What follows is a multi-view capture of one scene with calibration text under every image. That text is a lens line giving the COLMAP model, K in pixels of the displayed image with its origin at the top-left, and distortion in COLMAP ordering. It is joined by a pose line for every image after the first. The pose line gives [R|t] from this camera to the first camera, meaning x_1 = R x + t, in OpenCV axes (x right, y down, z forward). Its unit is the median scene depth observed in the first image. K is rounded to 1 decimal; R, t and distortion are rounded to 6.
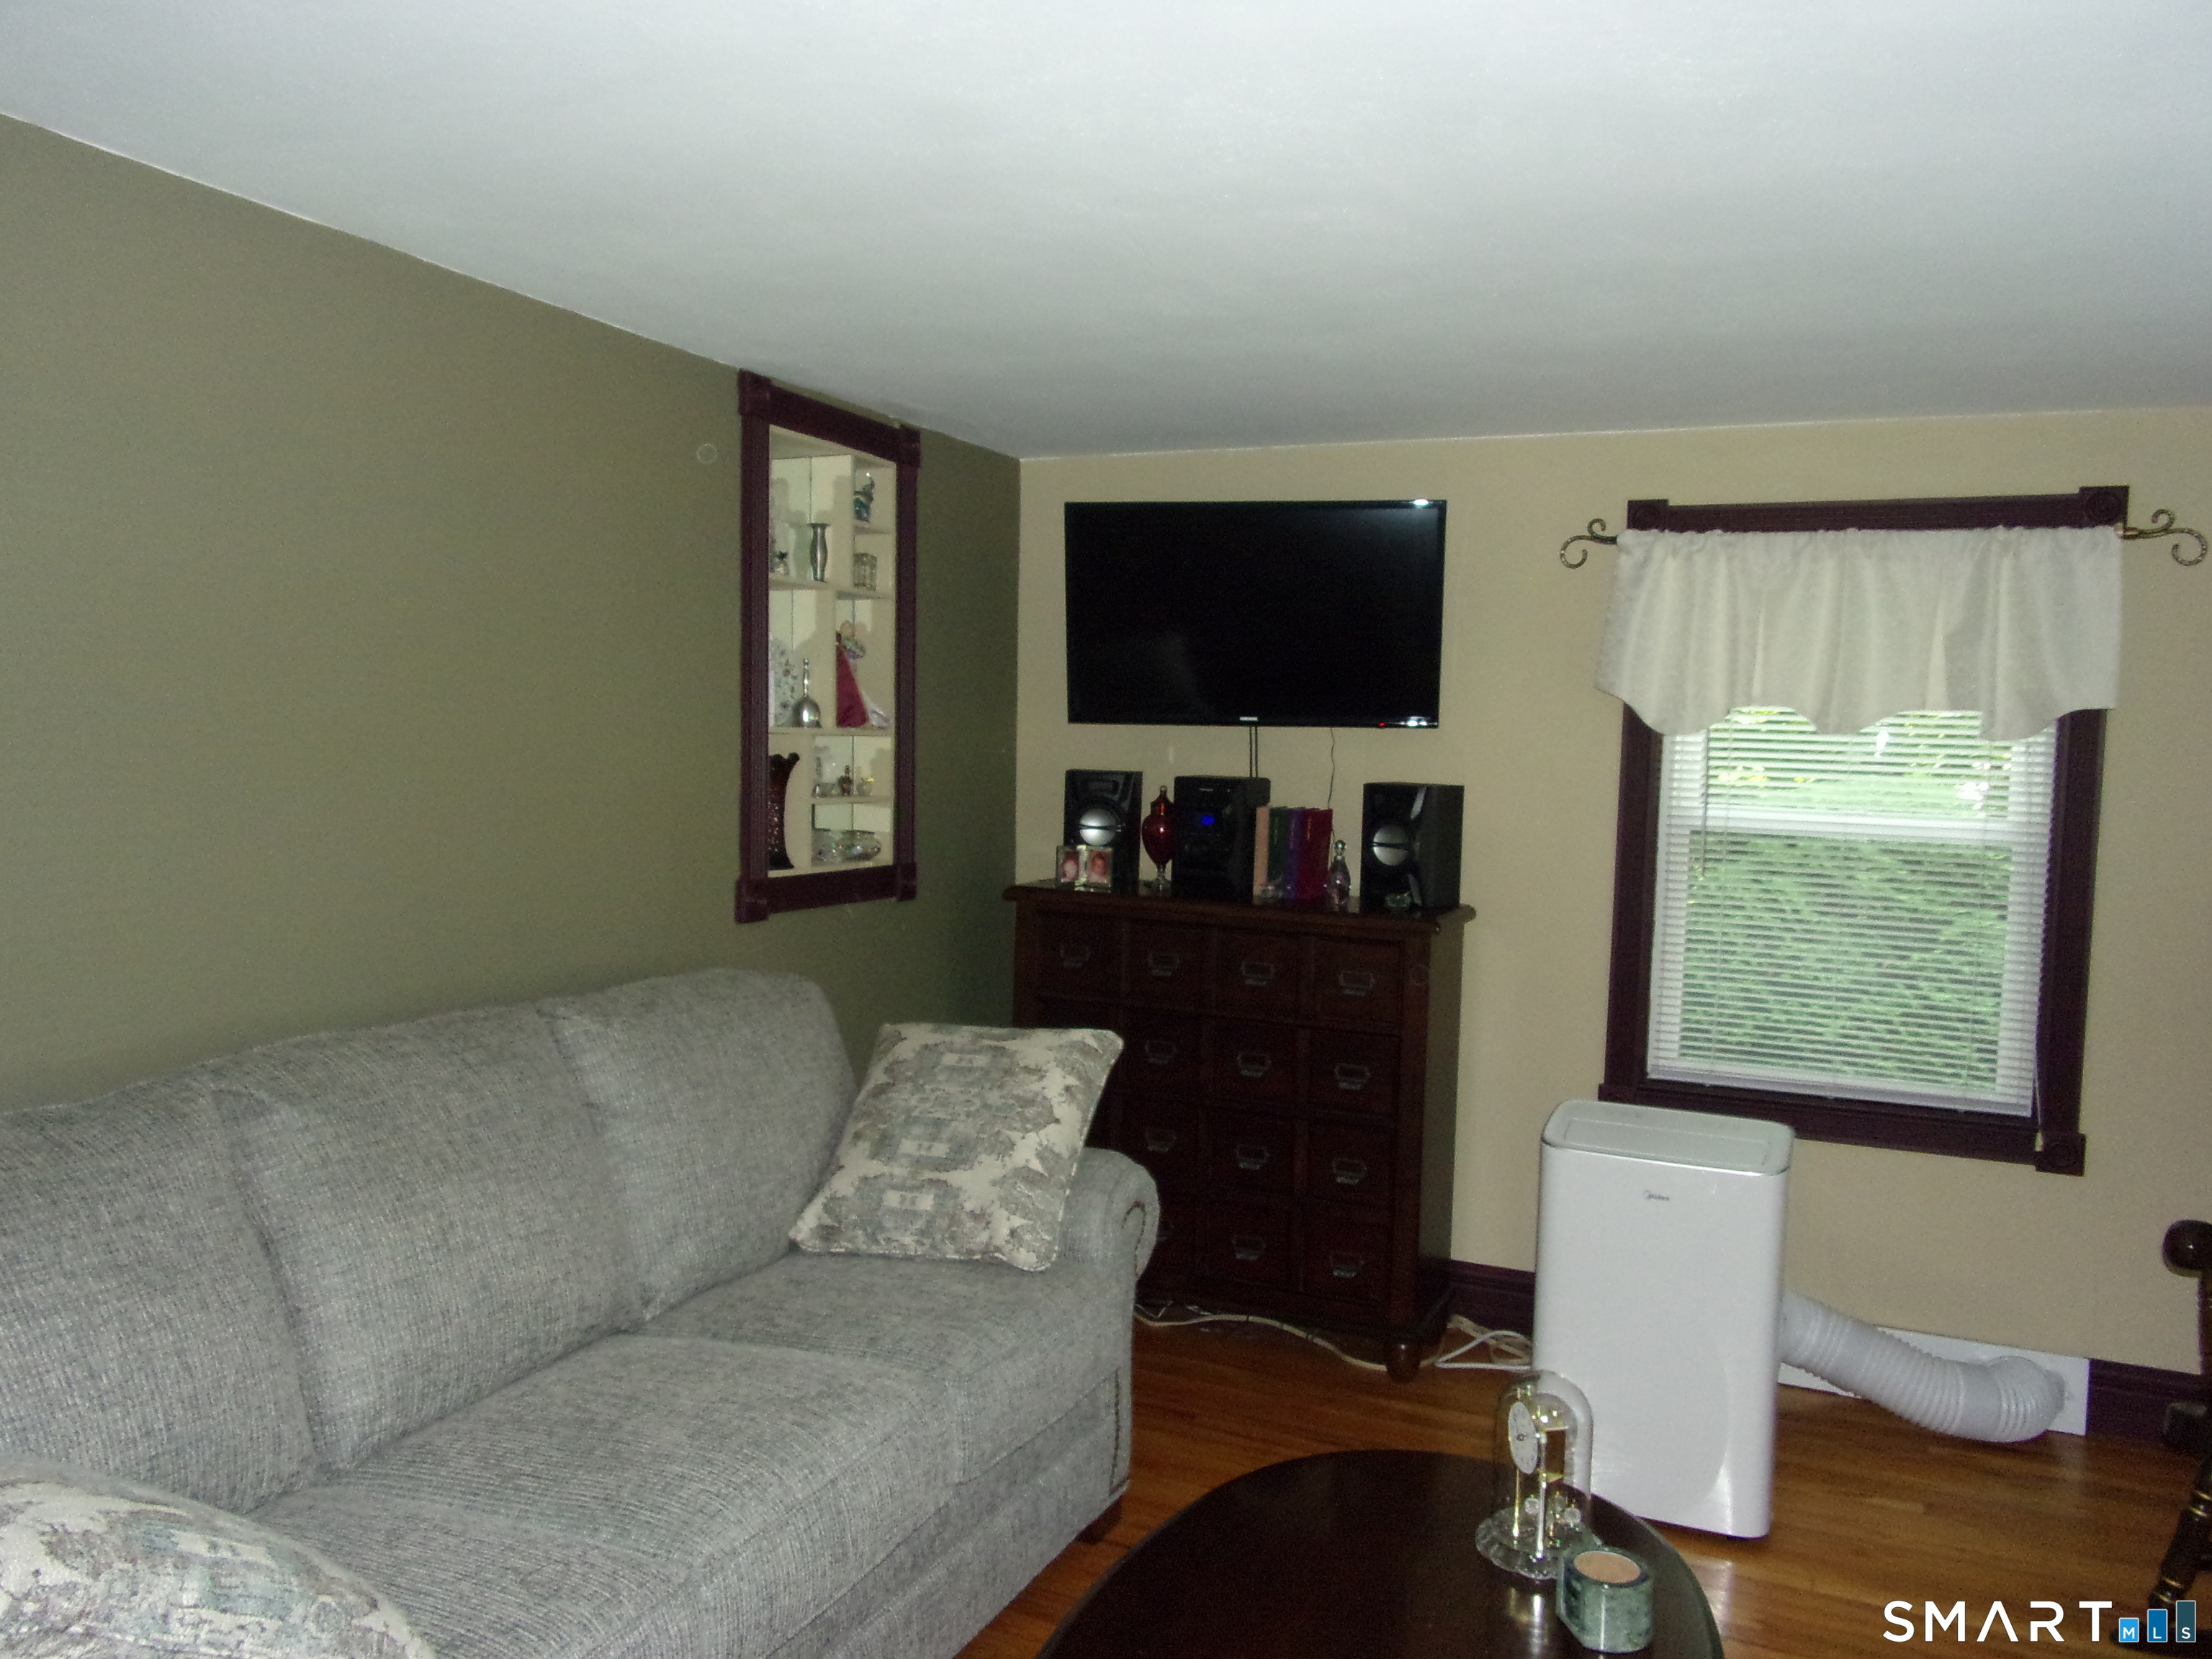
lens RADIAL K [[1637.4, 0, 1106.0], [0, 1637.4, 829.5], [0, 0, 1]] dist [-0.013133, -0.008228]
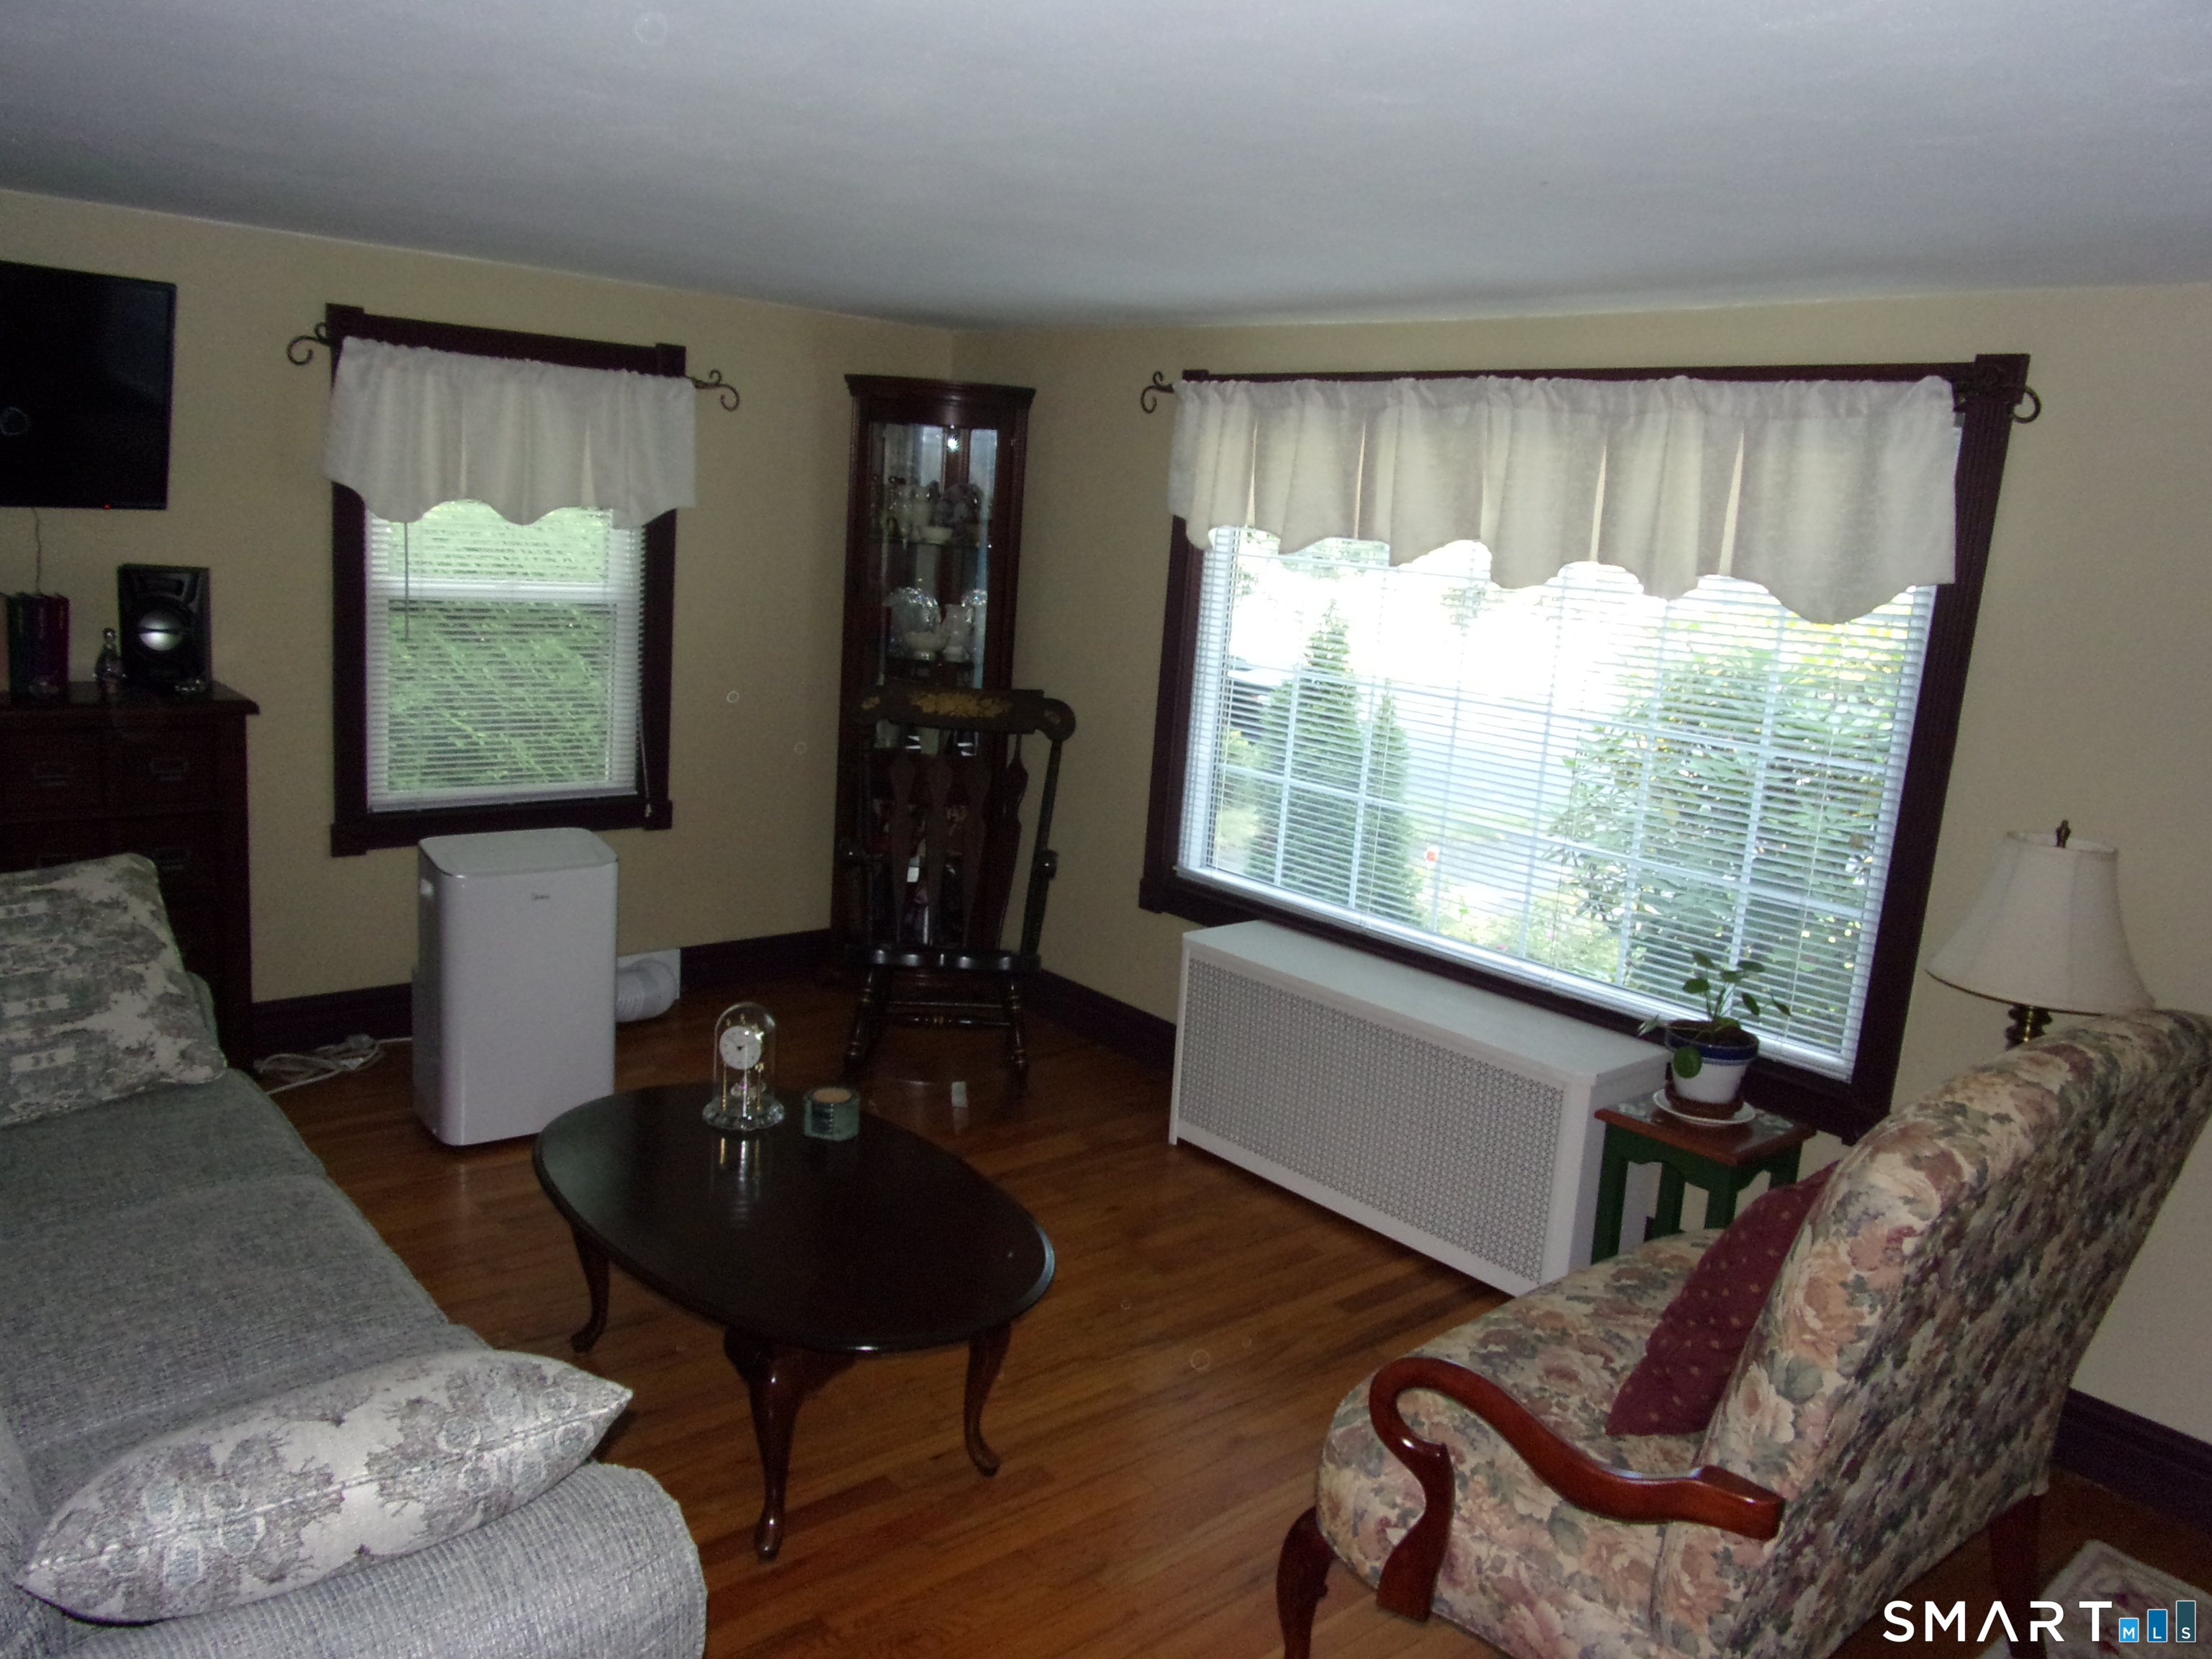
lens RADIAL K [[1637.4, 0, 1106.0], [0, 1637.4, 829.5], [0, 0, 1]] dist [-0.013133, -0.008228]
pose [[0.422689, -0.175571, 0.889106, -0.550603], [-0.008381, 0.980256, 0.197554, -0.081467], [-0.906236, -0.090955, 0.412872, 0.038072]]
